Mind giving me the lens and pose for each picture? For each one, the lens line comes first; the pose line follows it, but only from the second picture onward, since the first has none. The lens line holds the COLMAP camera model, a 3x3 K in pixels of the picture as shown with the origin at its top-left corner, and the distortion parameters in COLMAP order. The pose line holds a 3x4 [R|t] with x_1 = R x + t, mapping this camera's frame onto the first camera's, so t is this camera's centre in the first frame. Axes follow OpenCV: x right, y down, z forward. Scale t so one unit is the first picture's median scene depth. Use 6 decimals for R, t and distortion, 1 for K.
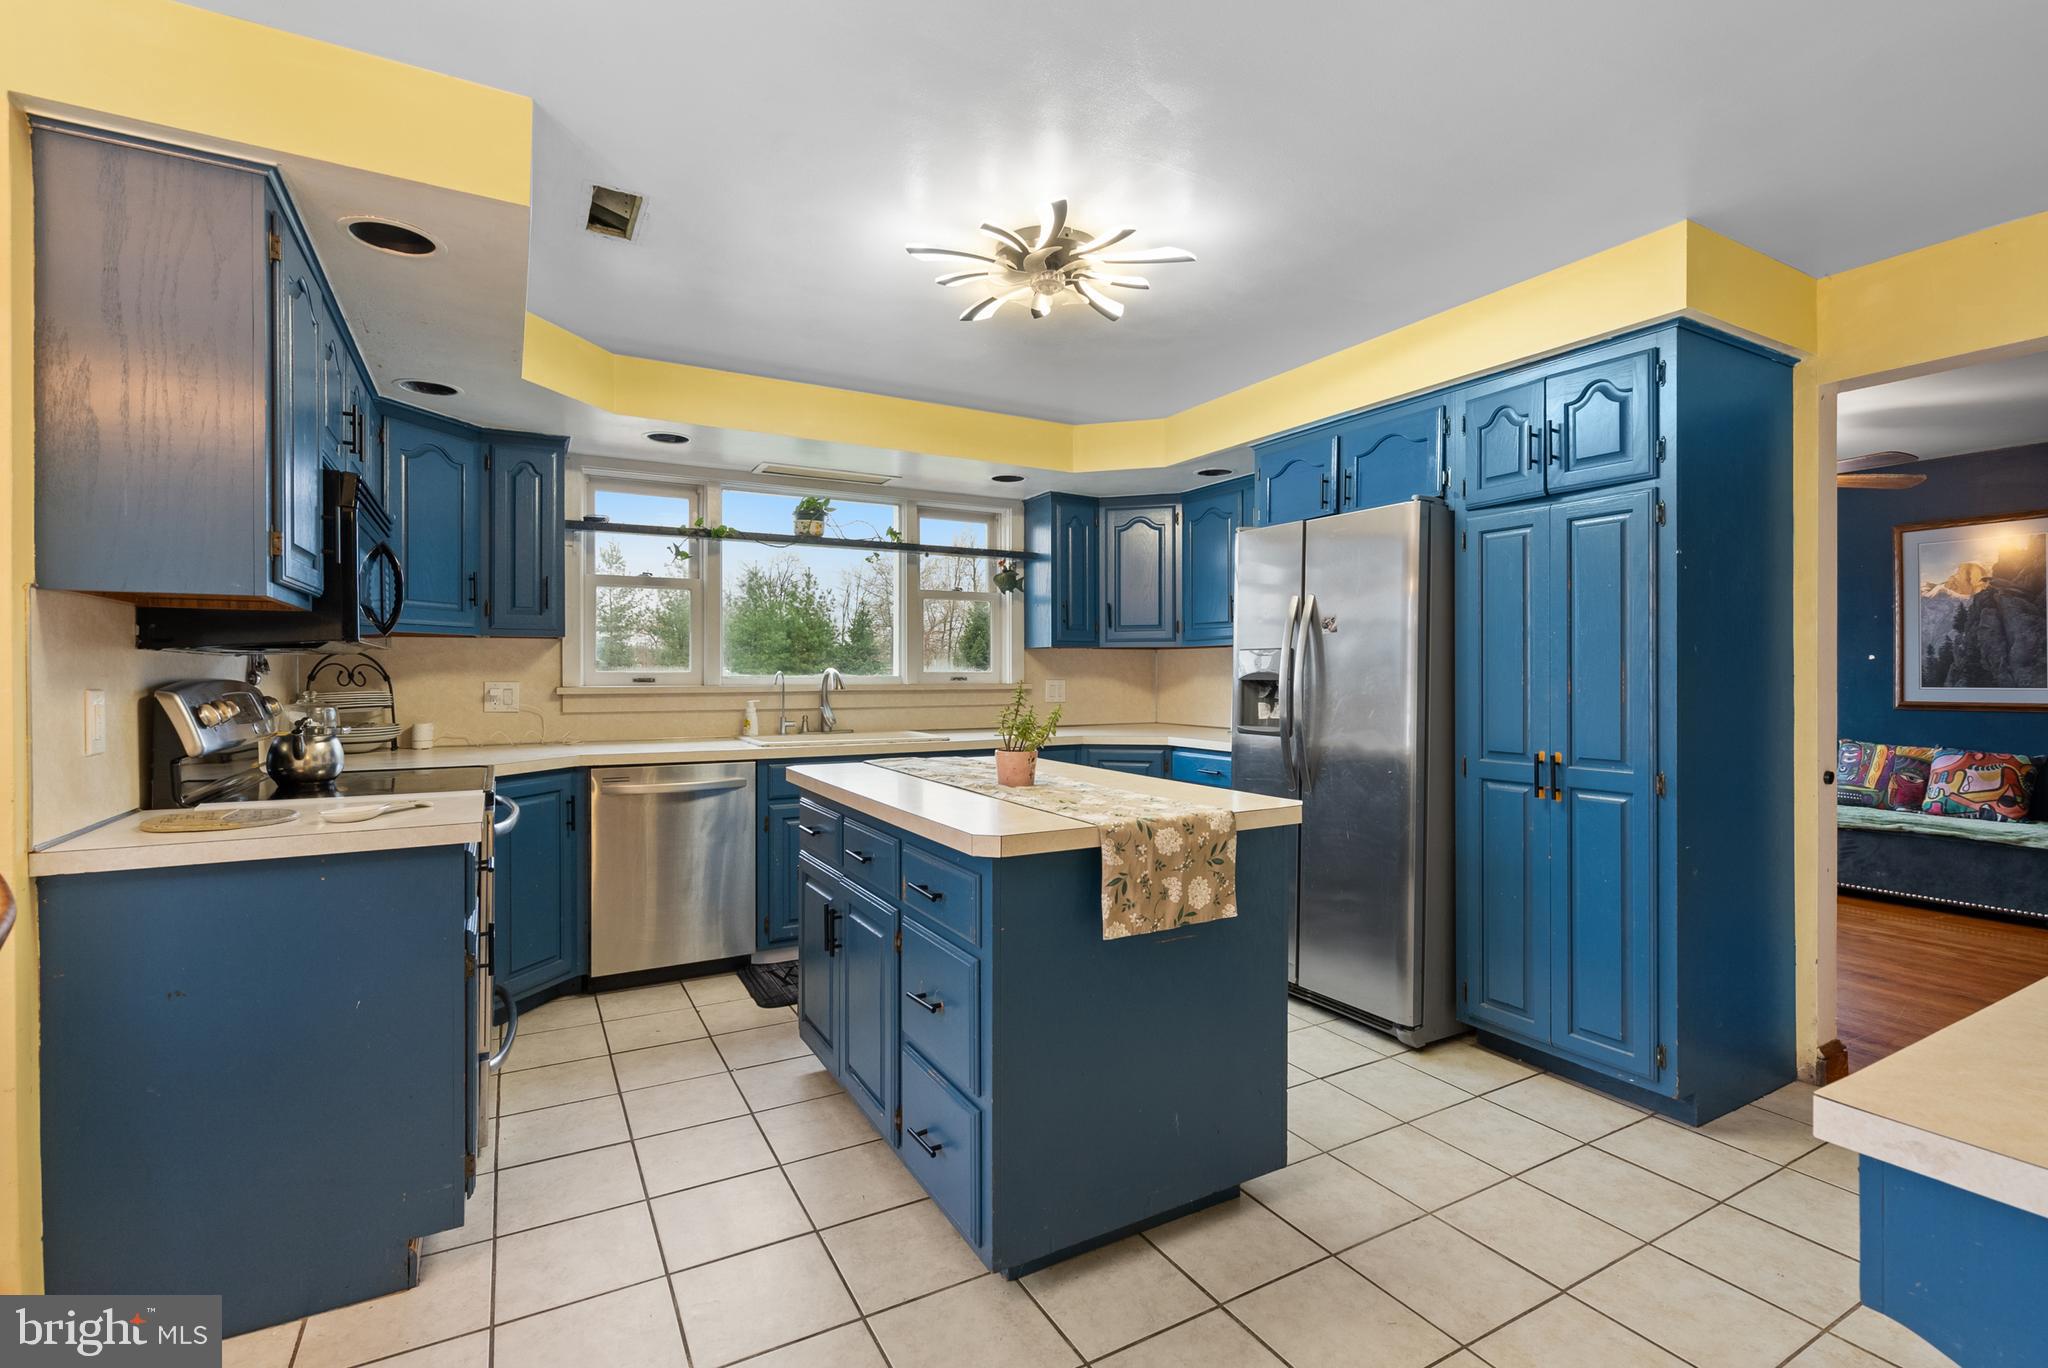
lens RADIAL K [[933.6, 0, 1027.0], [0, 933.6, 676.6], [0, 0, 1]] dist [-0.003053, 0.001371]
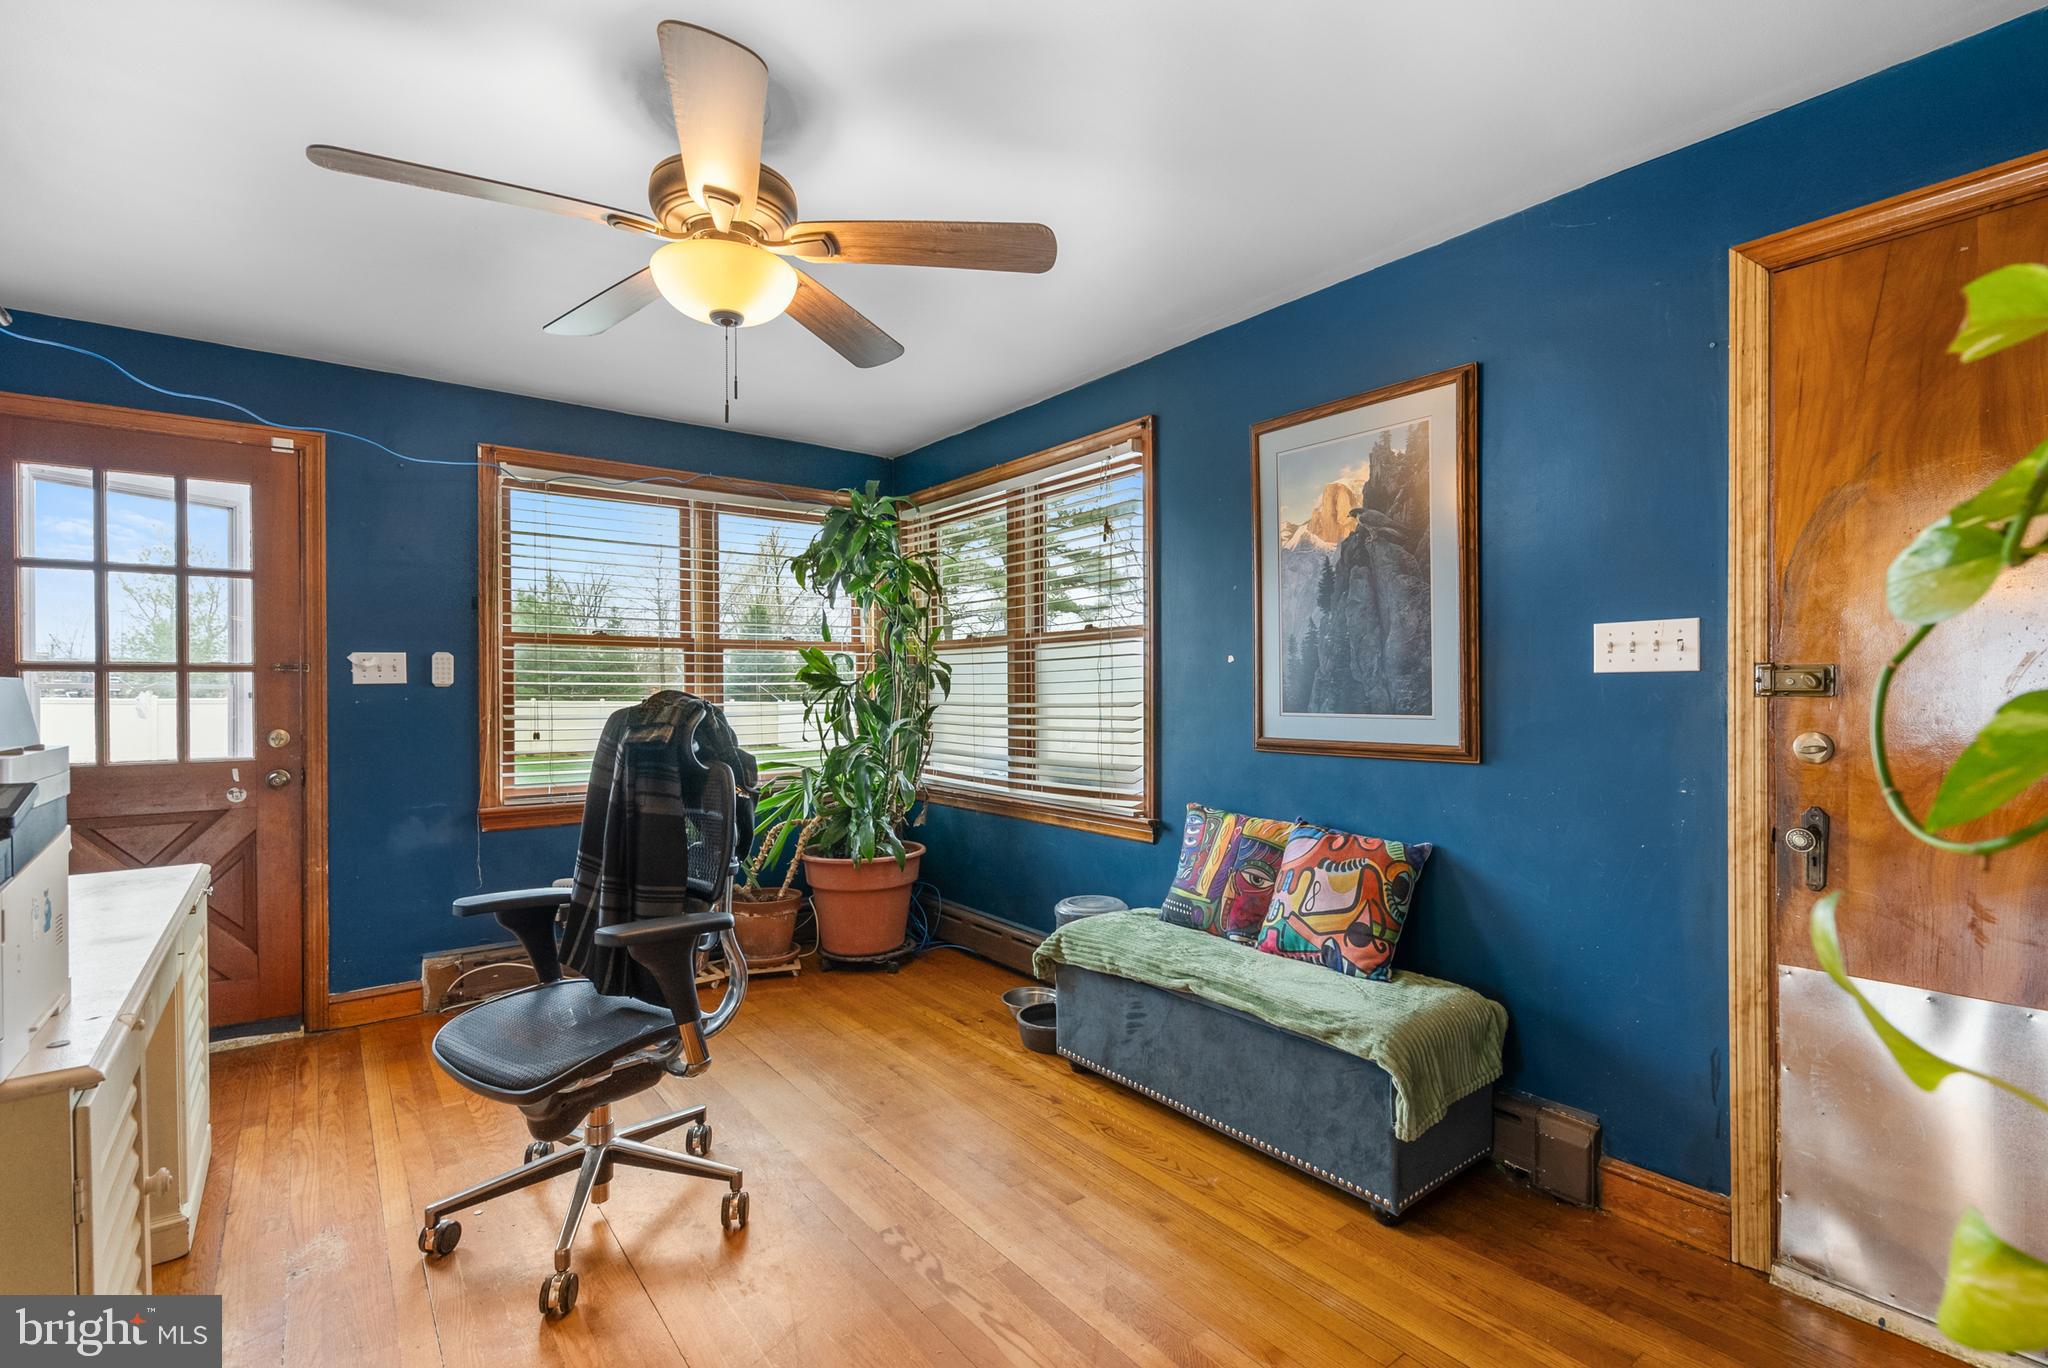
lens RADIAL K [[933.6, 0, 1026.0], [0, 933.6, 692.7], [0, 0, 1]] dist [-0.003053, 0.001371]
pose [[0.989245, -0.006567, 0.146118, 0.751970], [0.006087, 0.999974, 0.003737, -0.003217], [-0.146138, -0.002808, 0.989260, 0.487825]]
